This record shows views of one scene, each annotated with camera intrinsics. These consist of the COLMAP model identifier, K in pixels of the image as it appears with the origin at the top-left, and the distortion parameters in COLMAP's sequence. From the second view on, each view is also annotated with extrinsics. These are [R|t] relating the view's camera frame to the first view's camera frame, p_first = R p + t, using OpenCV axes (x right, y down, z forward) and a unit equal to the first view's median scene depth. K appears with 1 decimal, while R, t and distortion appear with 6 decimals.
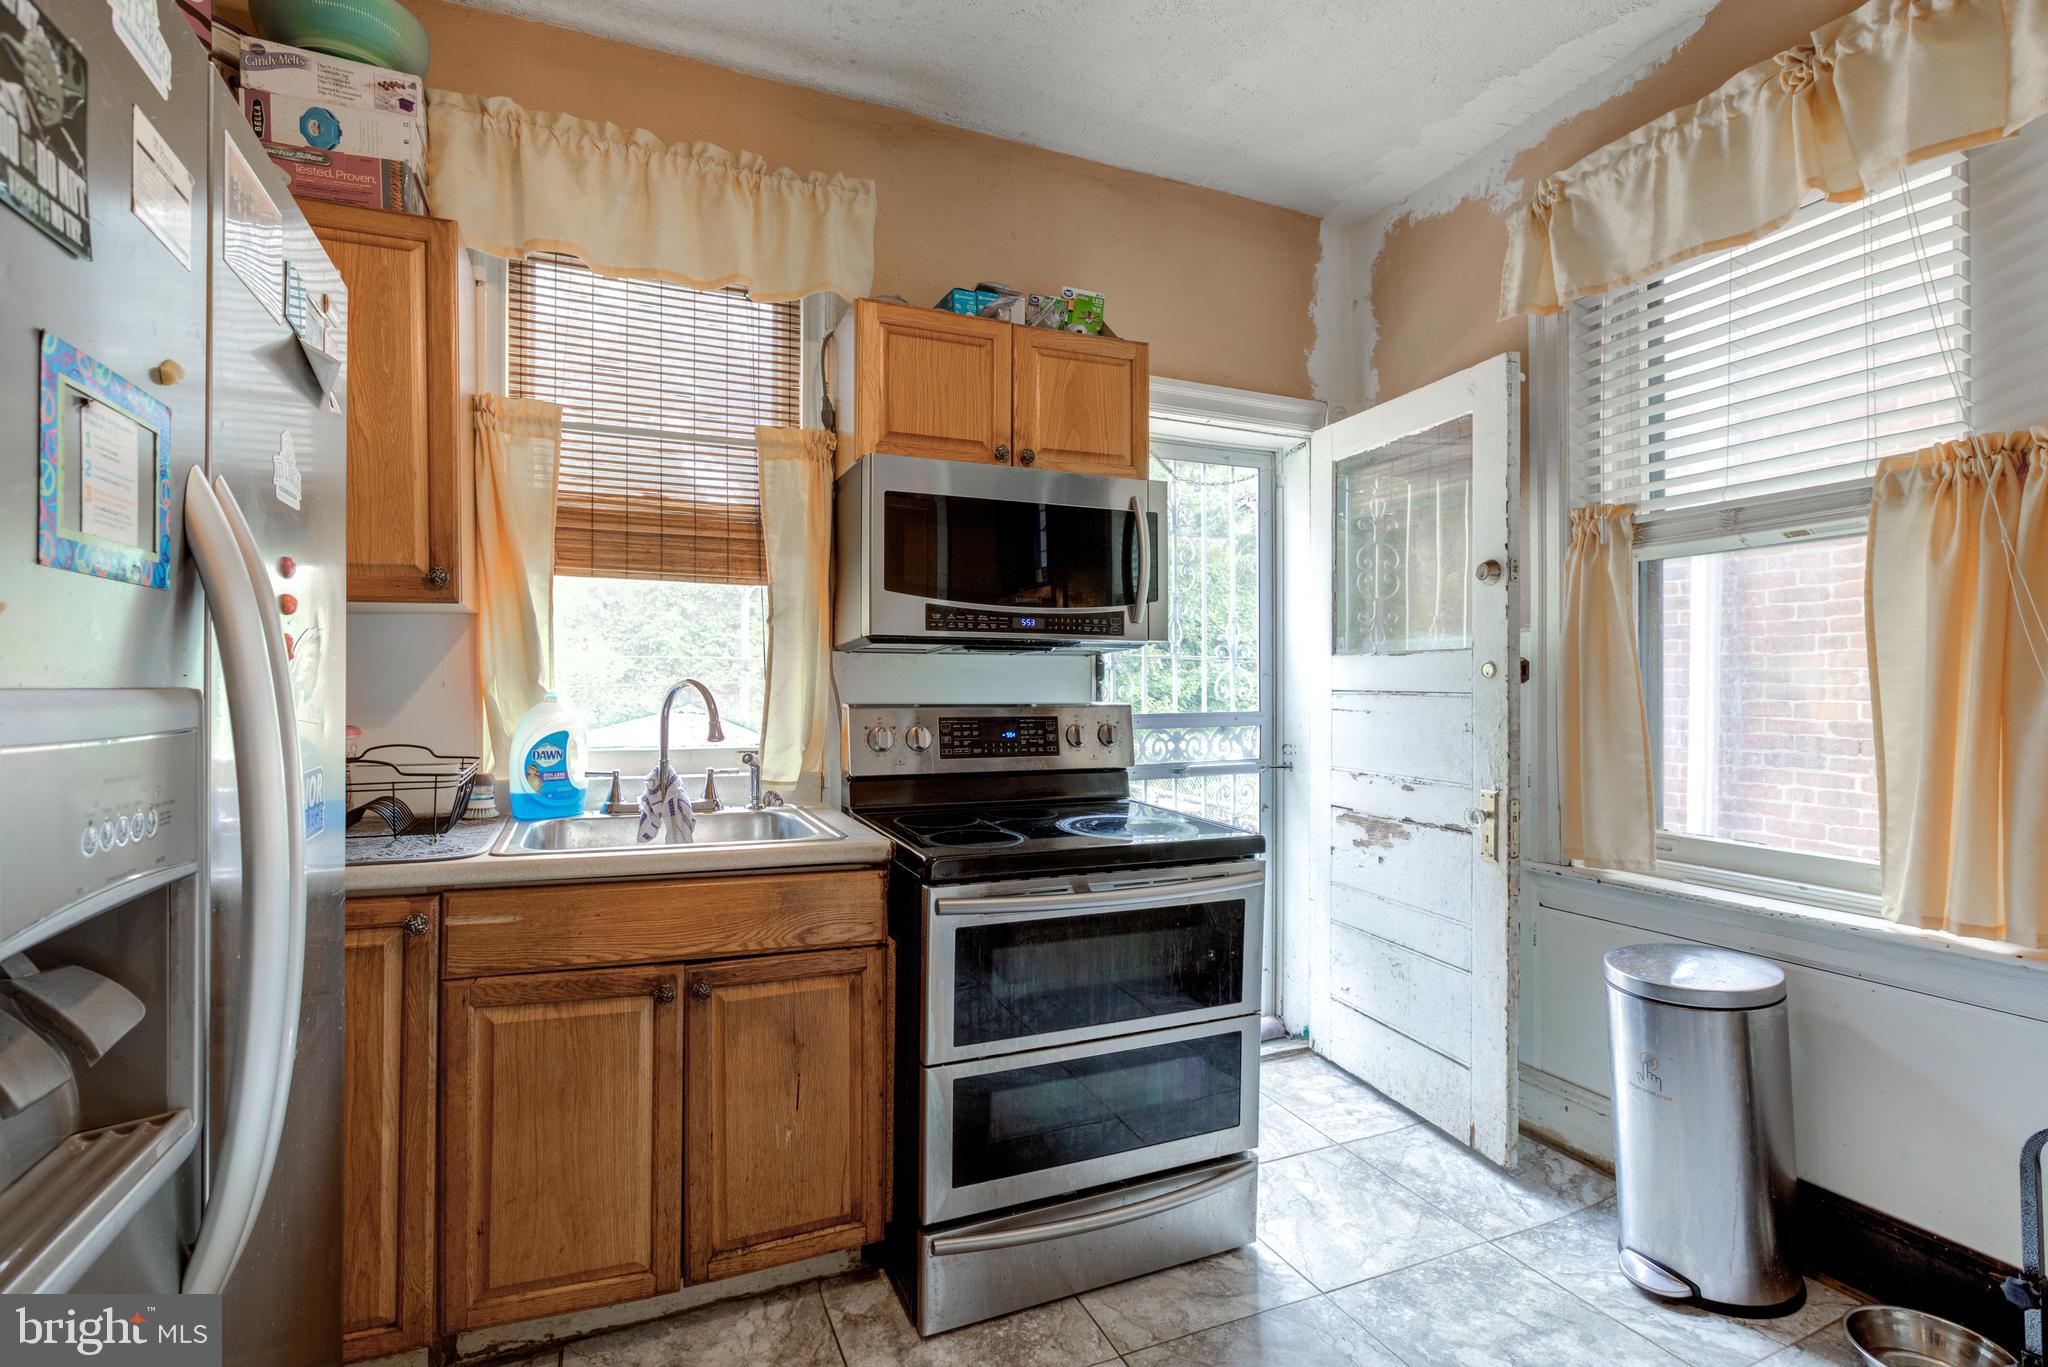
lens RADIAL K [[932.8, 0, 980.8], [0, 932.8, 683.2], [0, 0, 1]] dist [0.000897, -0.000122]
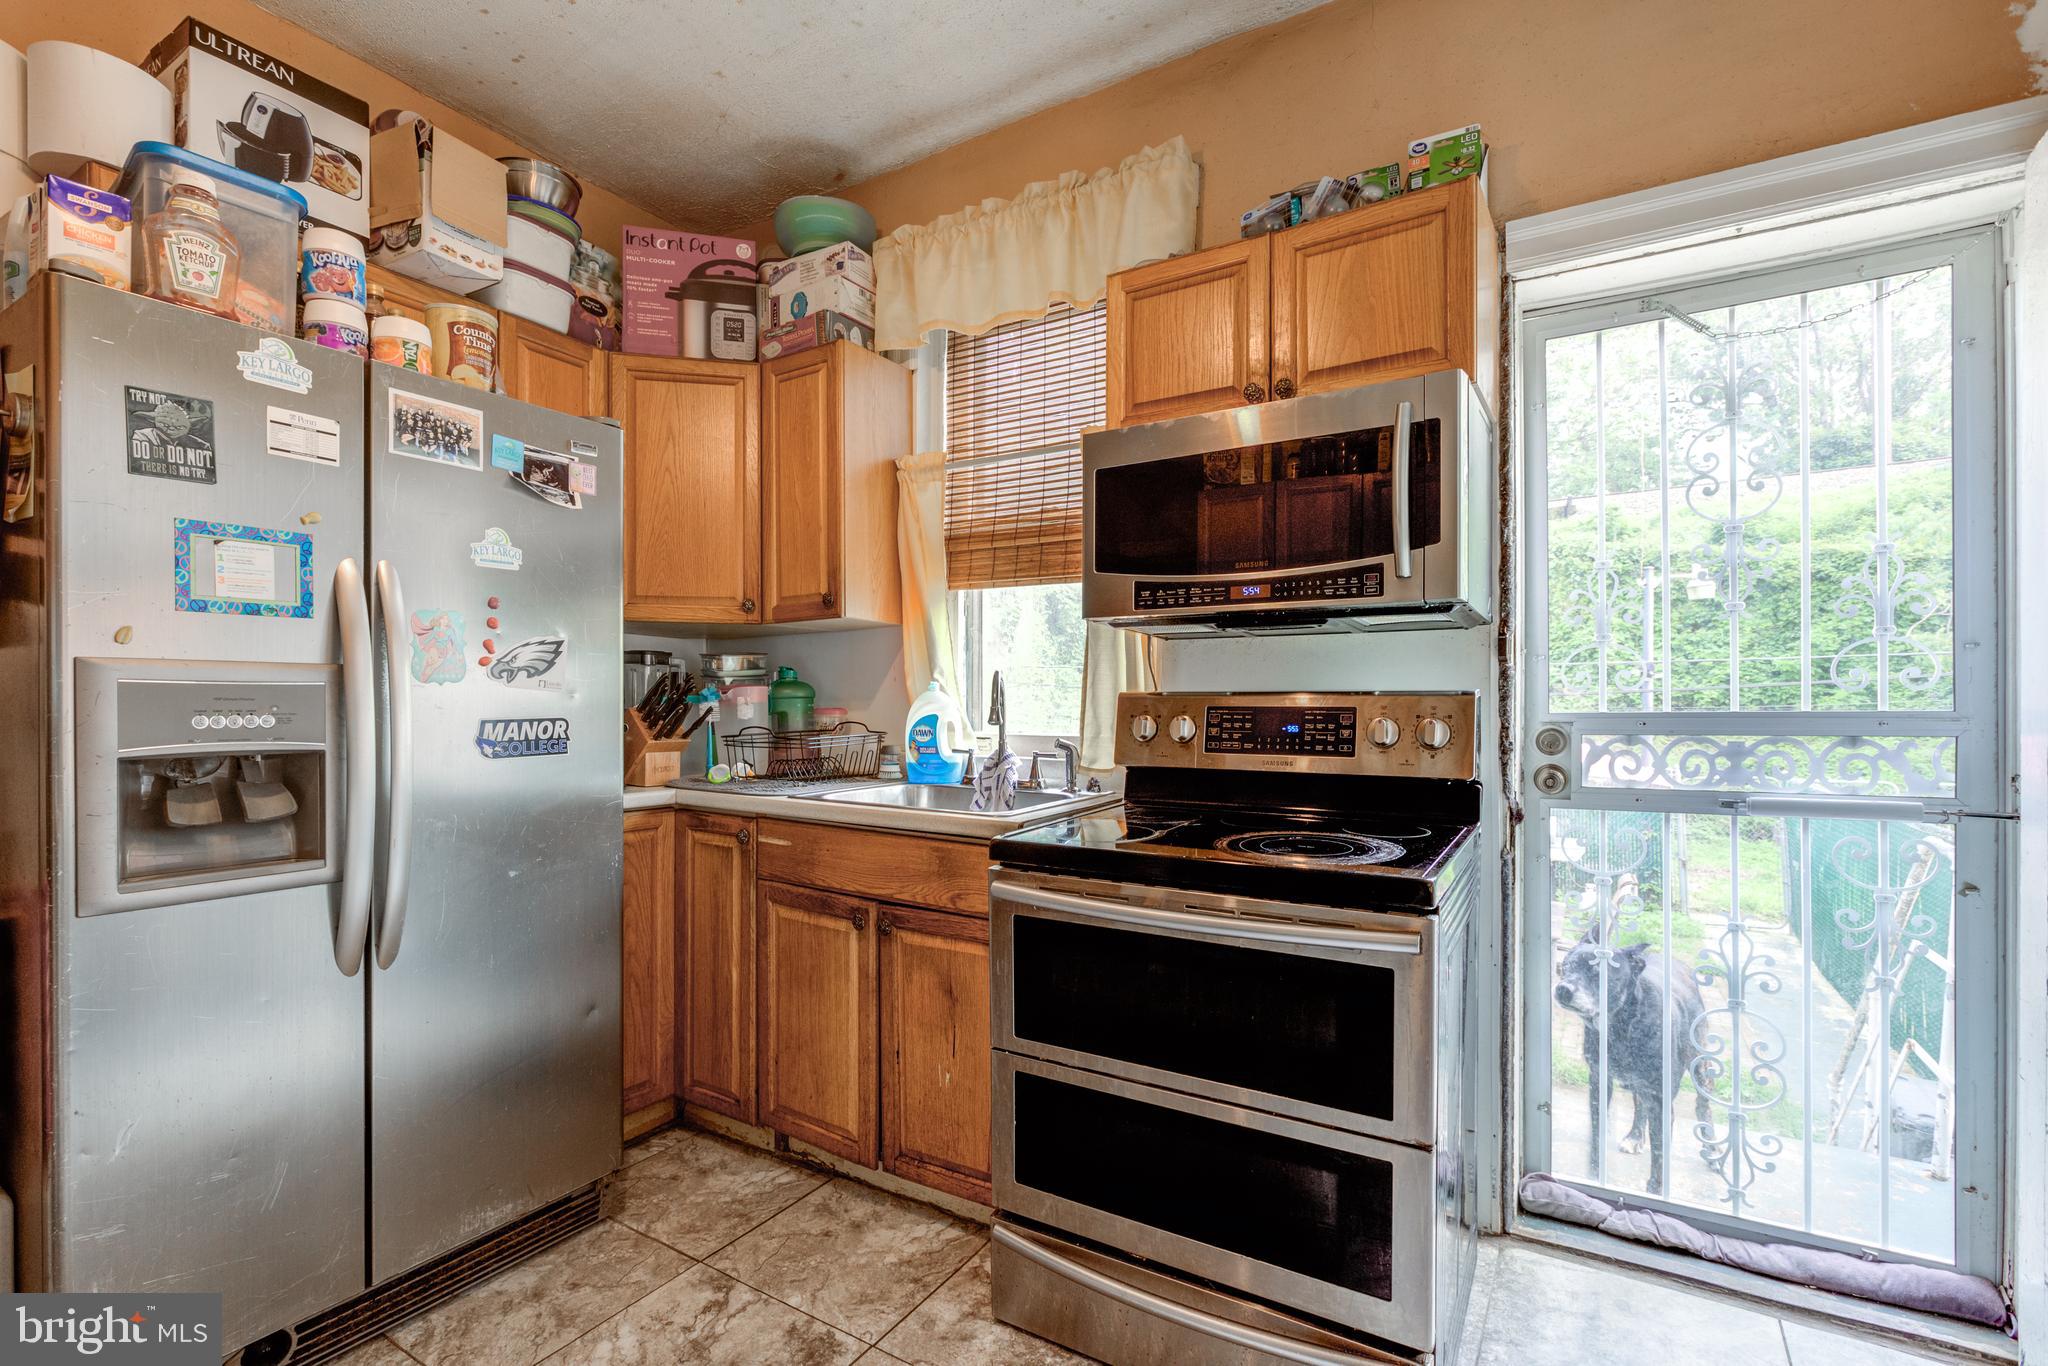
lens RADIAL K [[932.8, 0, 1025.6], [0, 932.8, 702.8], [0, 0, 1]] dist [0.000897, -0.000122]
pose [[0.590939, 0.000373, -0.806716, 0.623609], [0.004329, 0.999984, 0.003634, 0.031638], [0.806705, -0.005640, 0.590928, 0.358287]]
